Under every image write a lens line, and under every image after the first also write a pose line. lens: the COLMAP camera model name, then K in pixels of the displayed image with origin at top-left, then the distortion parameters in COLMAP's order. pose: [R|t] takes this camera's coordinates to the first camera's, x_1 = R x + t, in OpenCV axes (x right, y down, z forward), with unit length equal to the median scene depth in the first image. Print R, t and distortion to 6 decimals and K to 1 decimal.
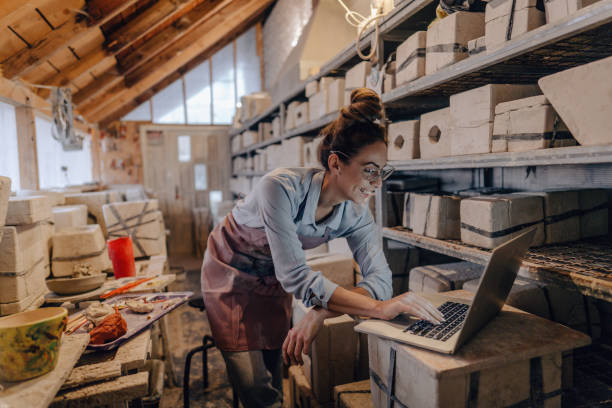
lens RADIAL K [[404.7, 0, 307.9], [0, 404.7, 203.7], [0, 0, 1]] dist [0.007449, 0.026958]
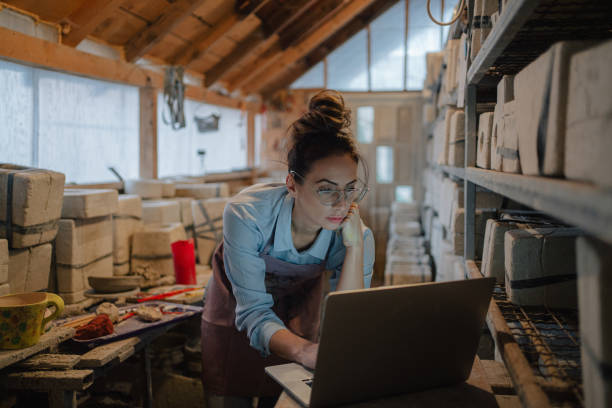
lens RADIAL K [[620.1, 0, 306.0], [0, 620.1, 204.0], [0, 0, 1]] dist [-0.015456, 0.122064]
pose [[0.882932, 0.063318, -0.465211, 0.300227], [-0.059917, 0.997958, 0.022111, -0.031276], [0.465661, 0.008351, 0.884924, -0.061867]]
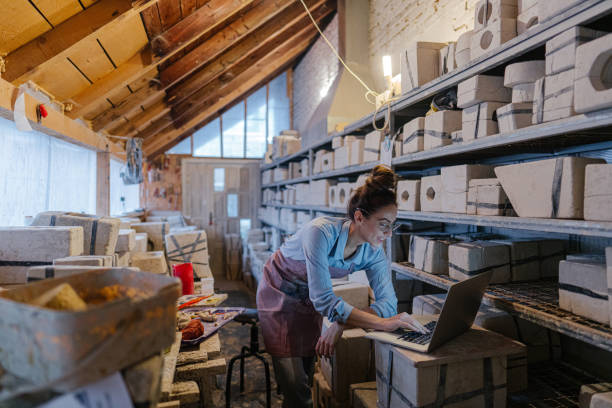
lens RADIAL K [[402.7, 0, 307.3], [0, 402.7, 203.2], [0, 0, 1]] dist [0.016073, 0.004618]
pose [[0.998134, 0.025393, -0.055524, -0.007990], [-0.028770, 0.997730, -0.060894, -0.027716], [0.053852, 0.062378, 0.996599, -0.184672]]
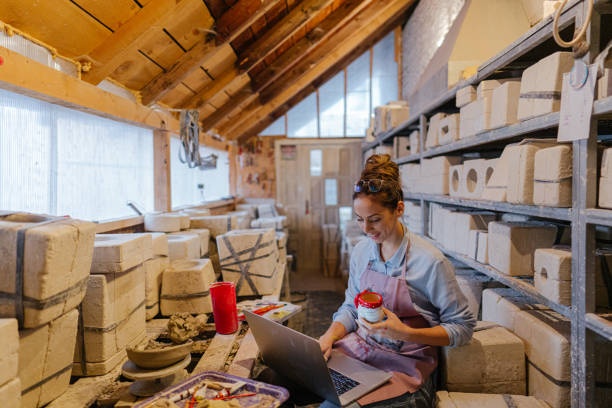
lens RADIAL K [[402.7, 0, 307.3], [0, 402.7, 203.2], [0, 0, 1]] dist [0.016073, 0.004618]
pose [[0.945602, 0.031583, -0.323789, -0.017355], [-0.037803, 0.999201, -0.012937, -0.059433], [0.323121, 0.024473, 0.946041, 0.182044]]
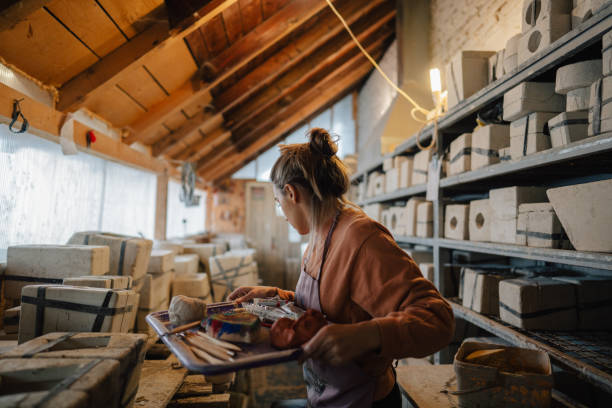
lens RADIAL K [[408.7, 0, 306.0], [0, 408.7, 204.0], [0, 0, 1]] dist [-0.024411, 0.035912]
pose [[0.969716, 0.031618, -0.242179, 0.064543], [-0.060308, 0.991878, -0.111984, -0.032976], [0.236671, 0.123198, 0.963747, -0.130943]]
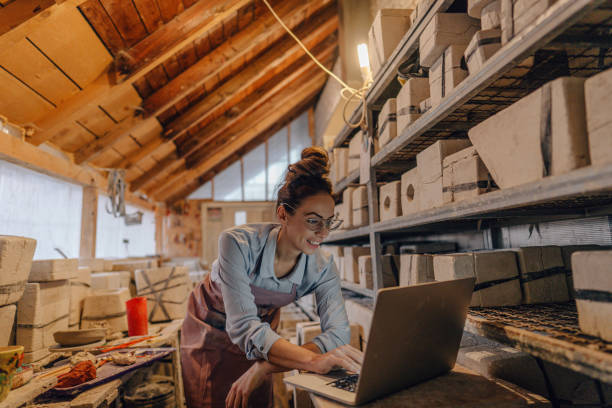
lens RADIAL K [[404.7, 0, 307.9], [0, 404.7, 203.7], [0, 0, 1]] dist [0.007449, 0.026958]
pose [[0.984193, -0.025803, -0.175211, 0.134325], [-0.007726, 0.982132, -0.188033, 0.026873], [0.176932, 0.186415, 0.966408, -0.008910]]
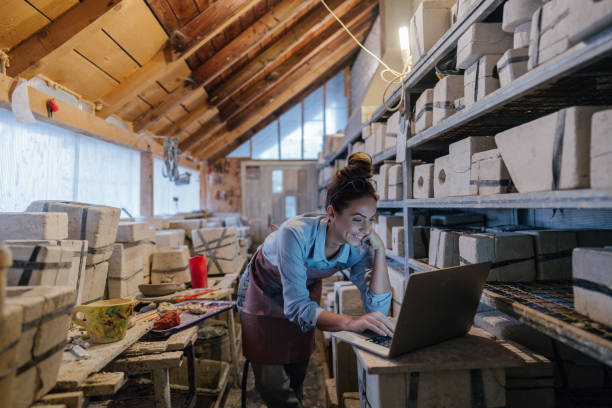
lens RADIAL K [[402.4, 0, 308.1], [0, 402.4, 203.6], [0, 0, 1]] dist [0.003177, 0.068089]
pose [[0.967725, 0.015660, -0.251523, 0.132782], [-0.034322, 0.996958, -0.069984, -0.003072], [0.249662, 0.076358, 0.965318, -0.097762]]
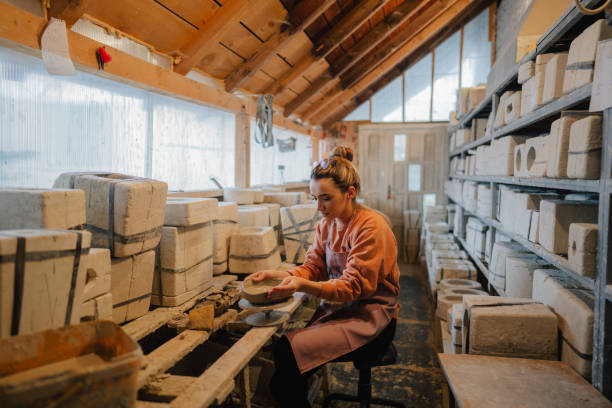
lens RADIAL K [[407.1, 0, 307.2], [0, 407.1, 201.7], [0, 0, 1]] dist [-0.039869, 0.048981]
pose [[0.842809, 0.070121, -0.533626, 0.082664], [-0.068539, 0.997388, 0.022810, -0.034647], [0.533831, 0.017350, 0.845413, 0.158630]]
